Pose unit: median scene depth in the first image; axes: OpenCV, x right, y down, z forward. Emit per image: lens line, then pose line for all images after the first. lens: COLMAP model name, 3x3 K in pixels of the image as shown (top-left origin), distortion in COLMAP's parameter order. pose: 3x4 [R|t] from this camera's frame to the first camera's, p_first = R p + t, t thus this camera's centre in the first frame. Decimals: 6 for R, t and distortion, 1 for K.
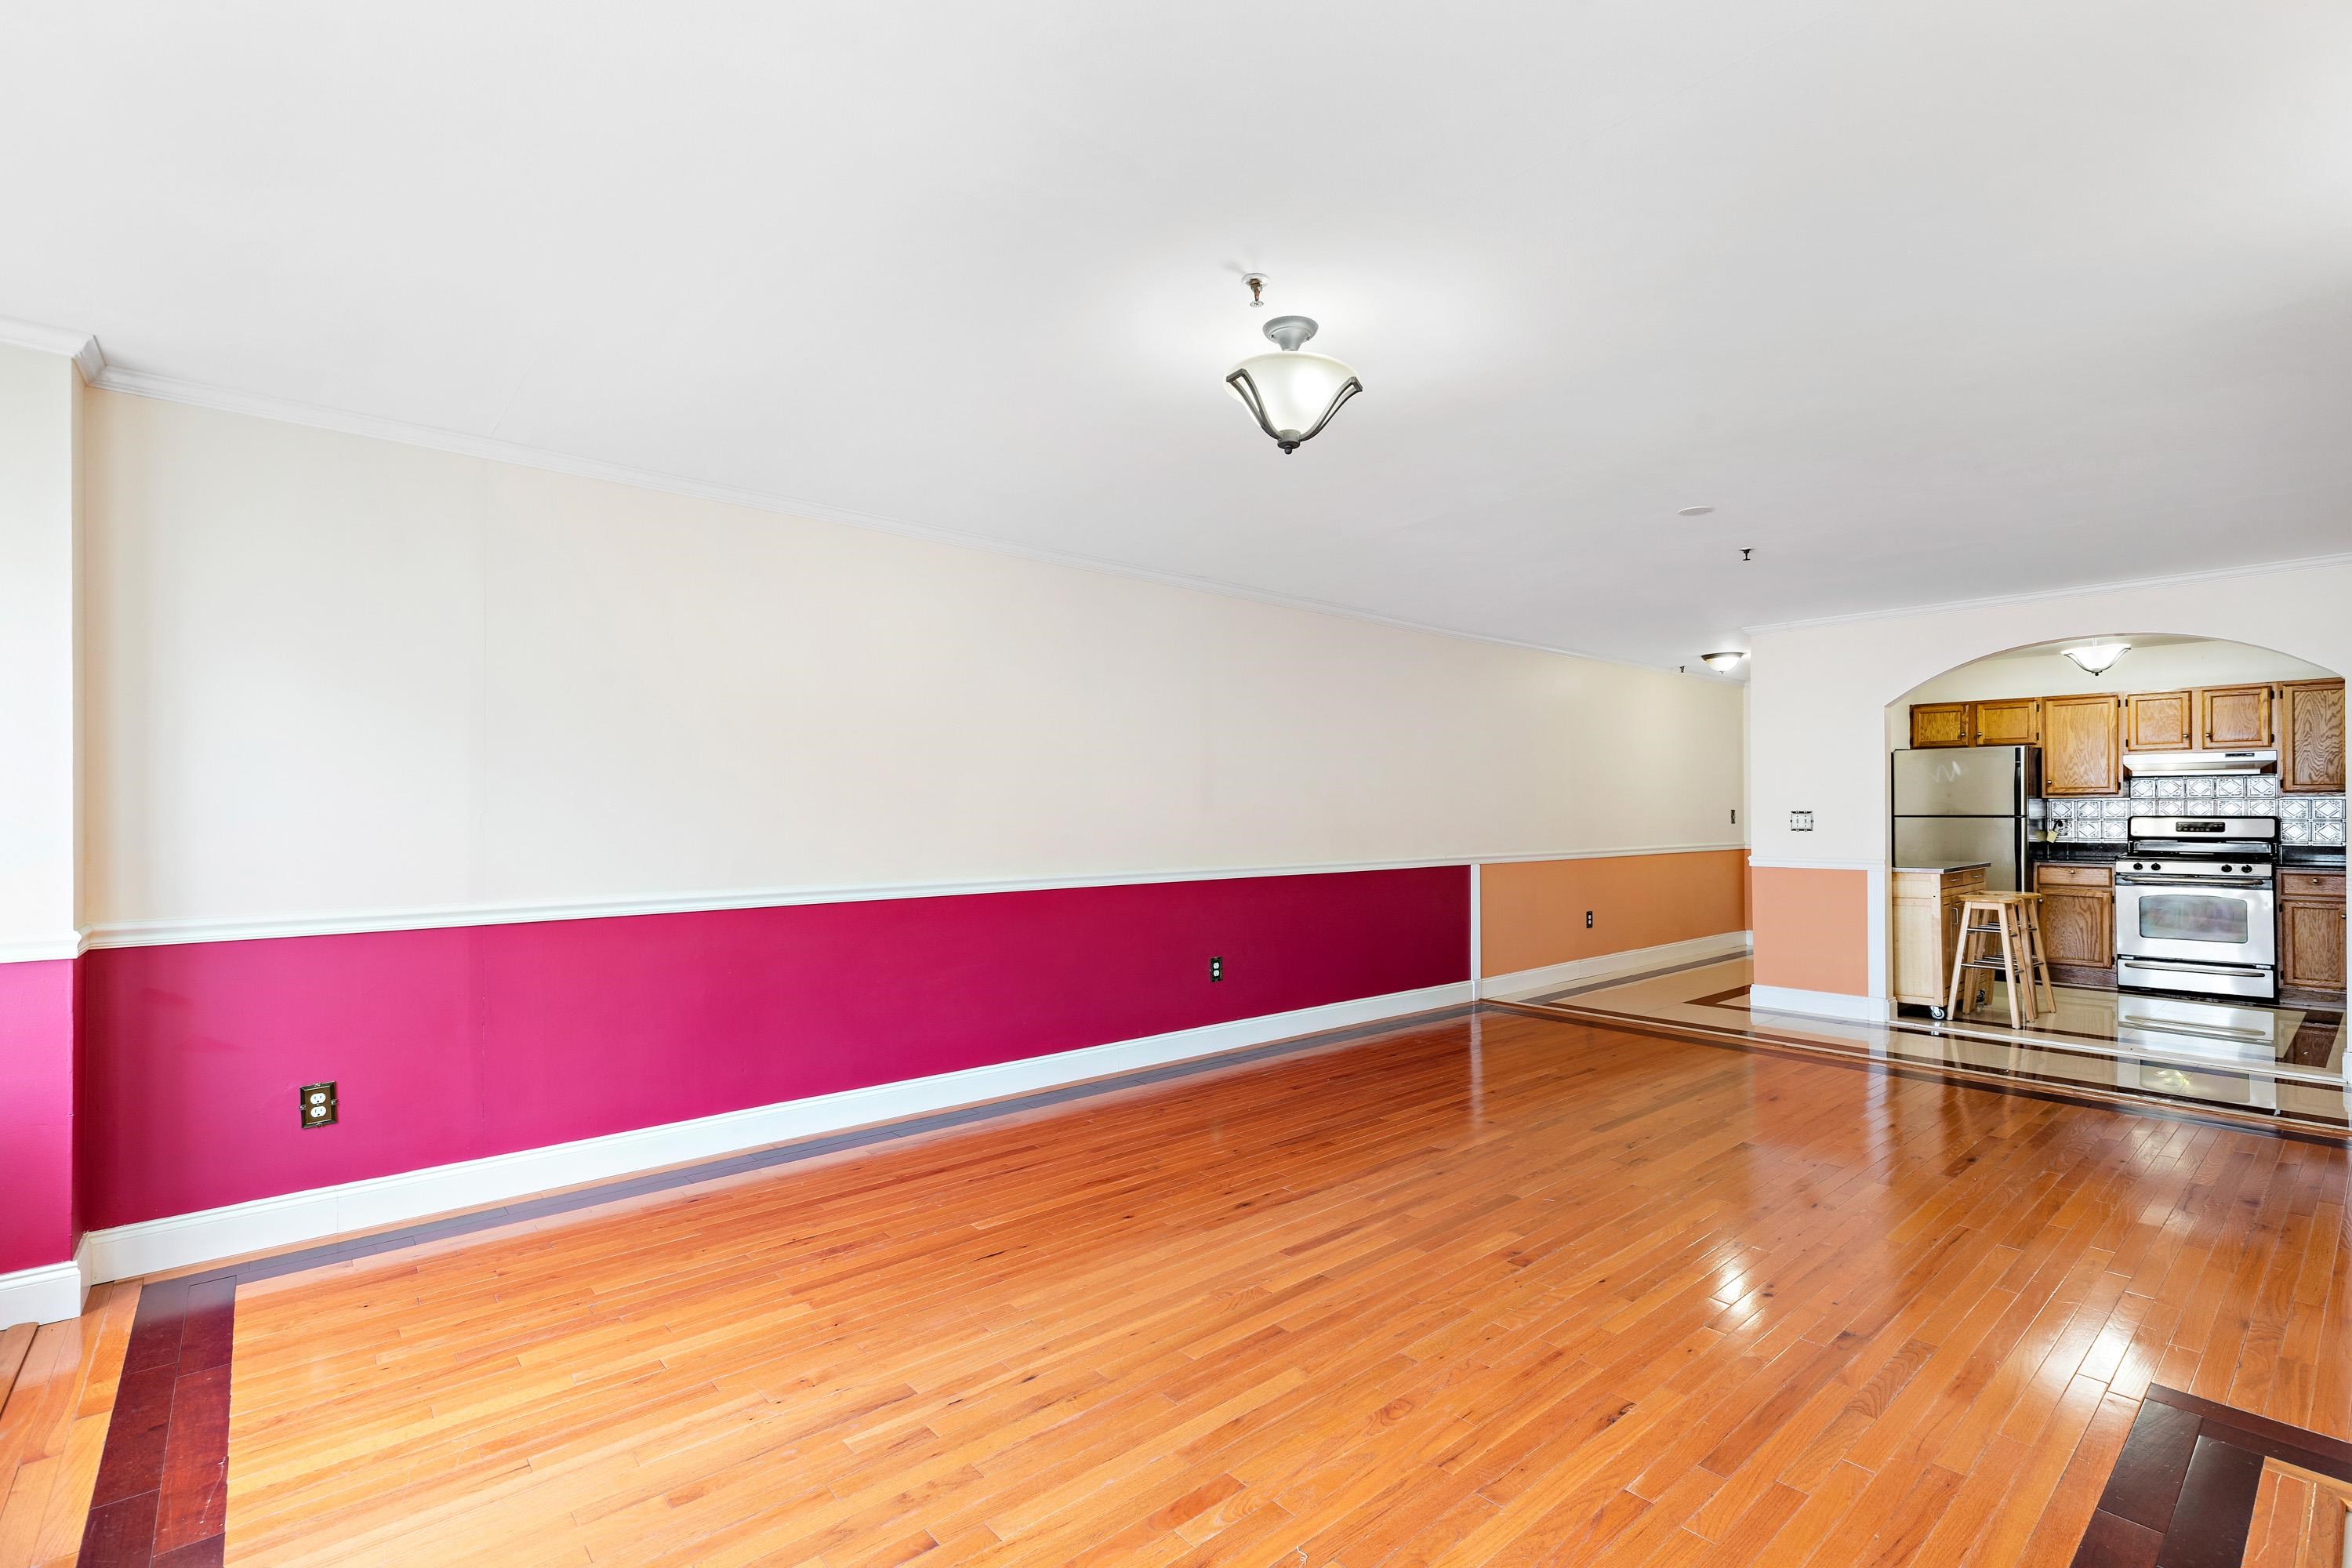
lens RADIAL K [[1051.8, 0, 1183.1], [0, 1051.8, 800.0], [0, 0, 1]] dist [0.001682, 0.000056]
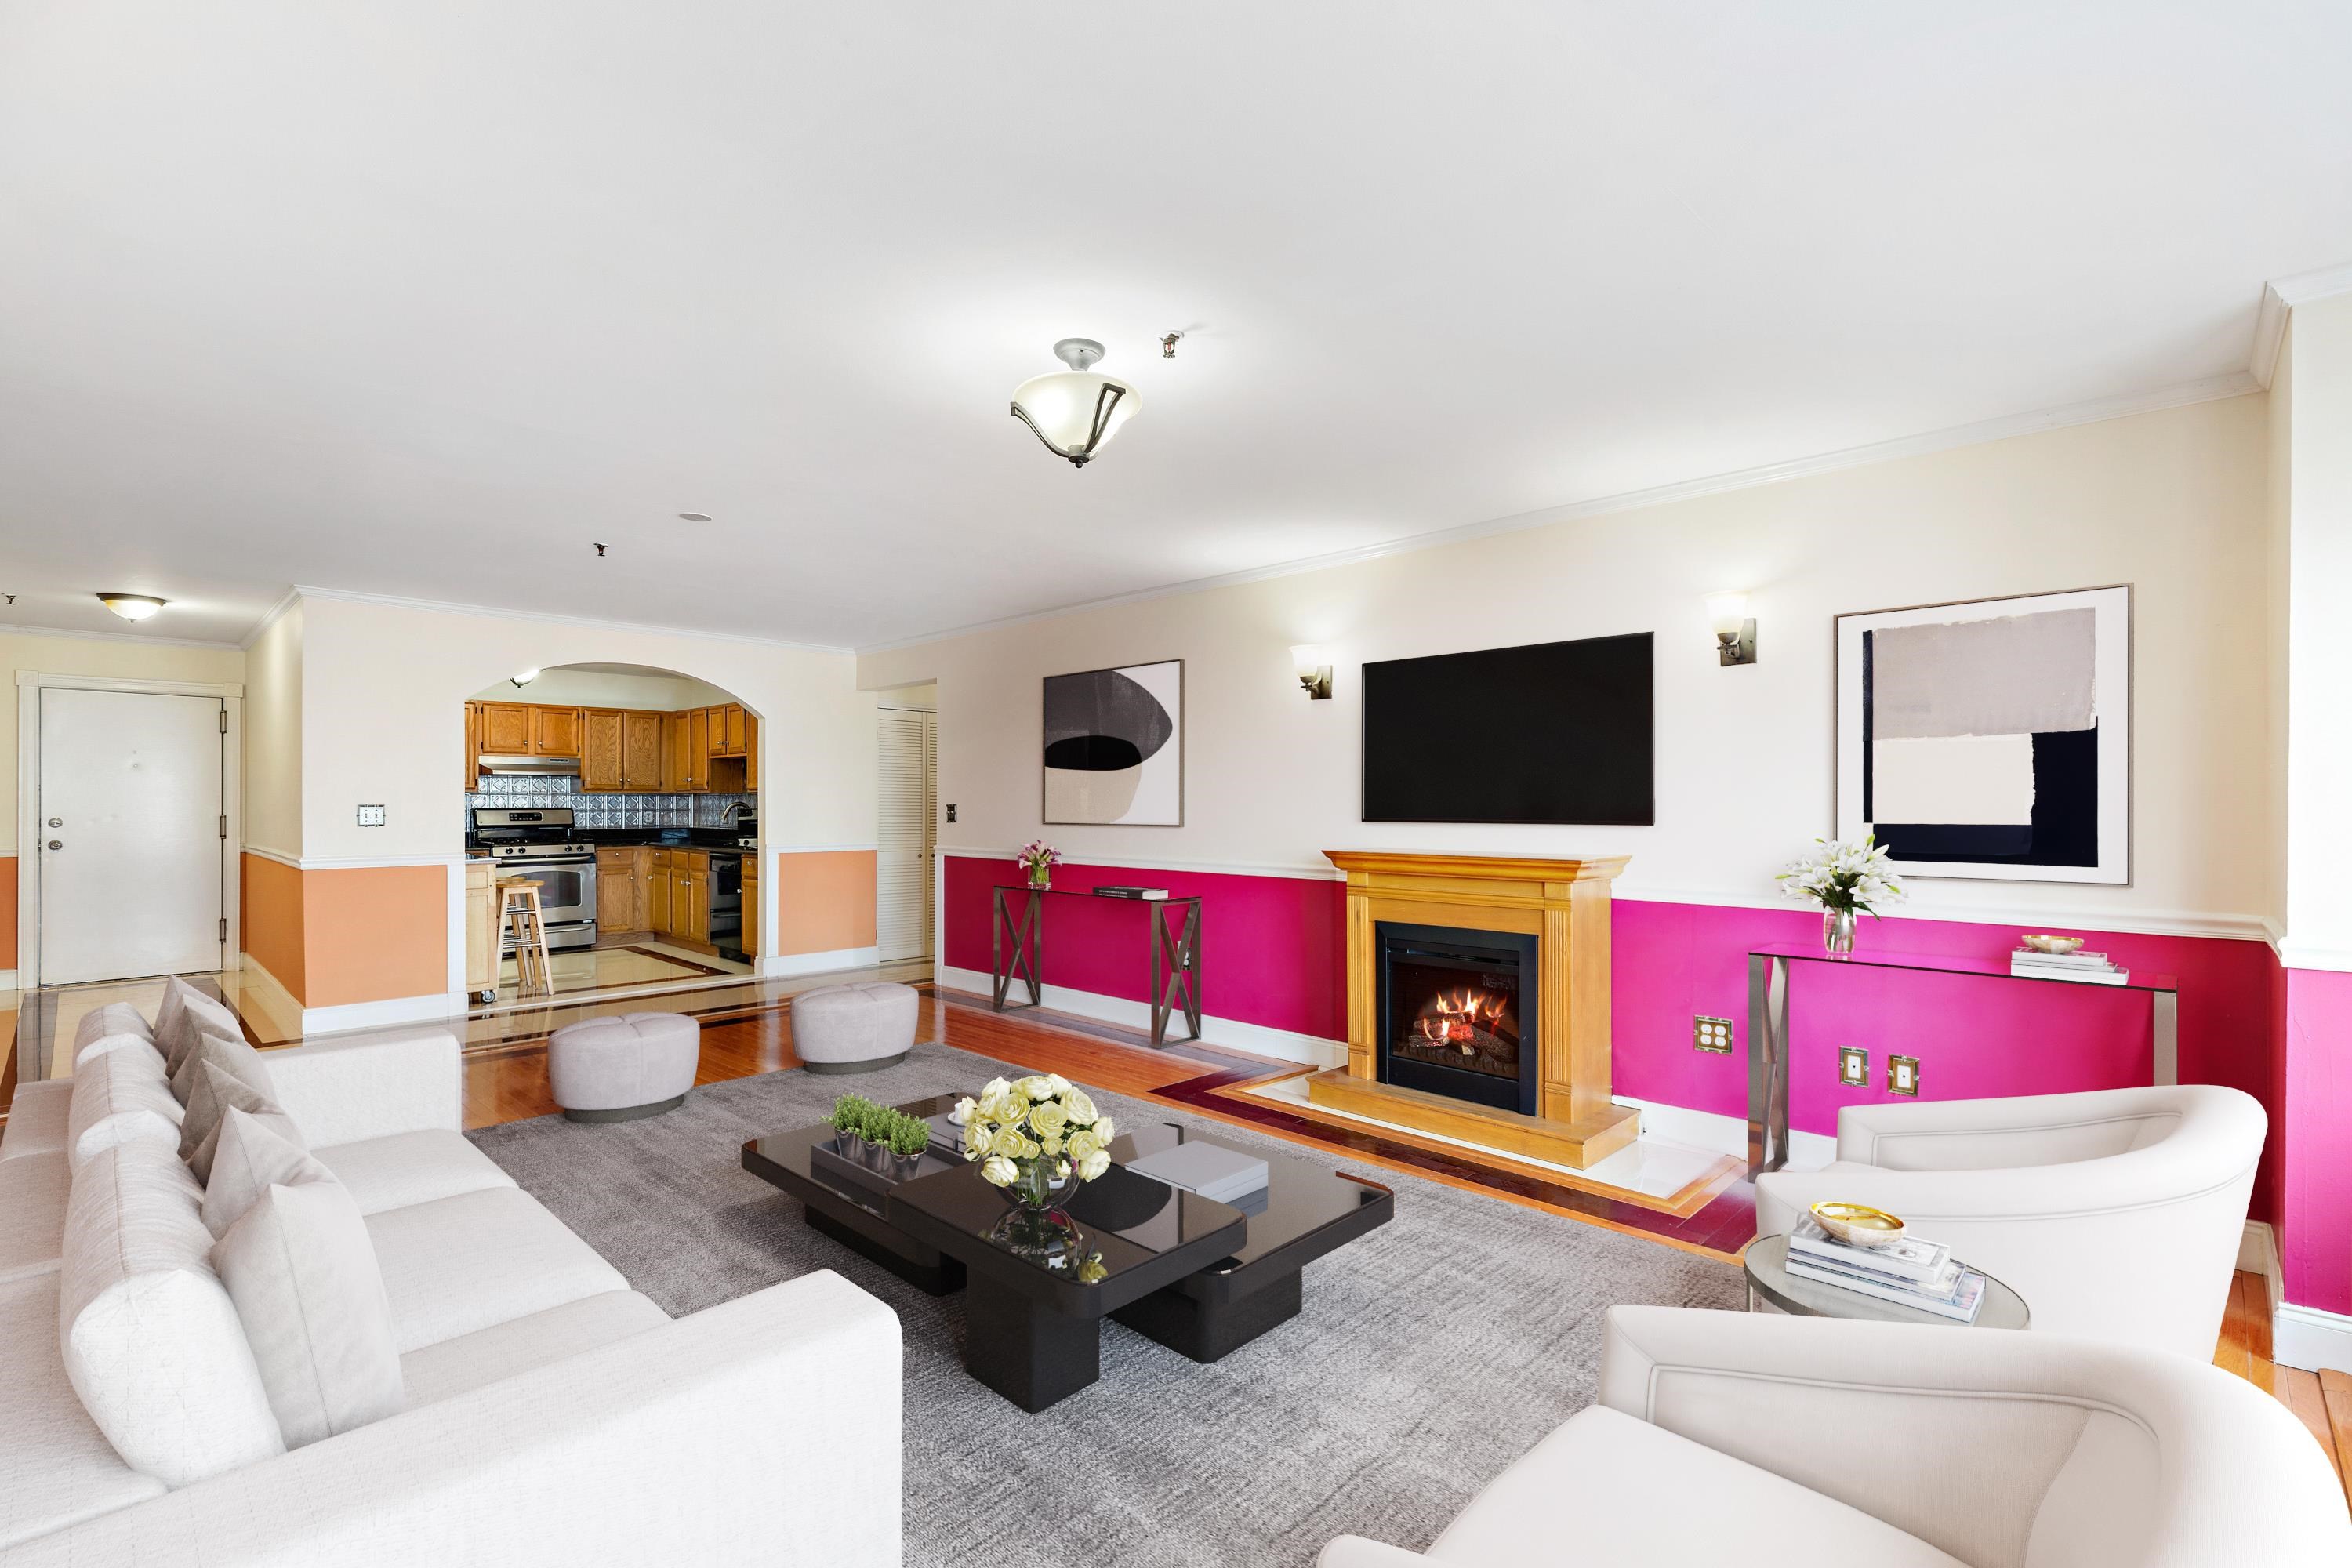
lens RADIAL K [[1051.8, 0, 1183.1], [0, 1051.8, 800.0], [0, 0, 1]] dist [0.001682, 0.000056]
pose [[-0.091118, 0.002416, 0.995837, -0.333688], [-0.009564, 0.999949, -0.003301, 0.002623], [-0.995794, -0.009825, -0.091090, 0.343778]]
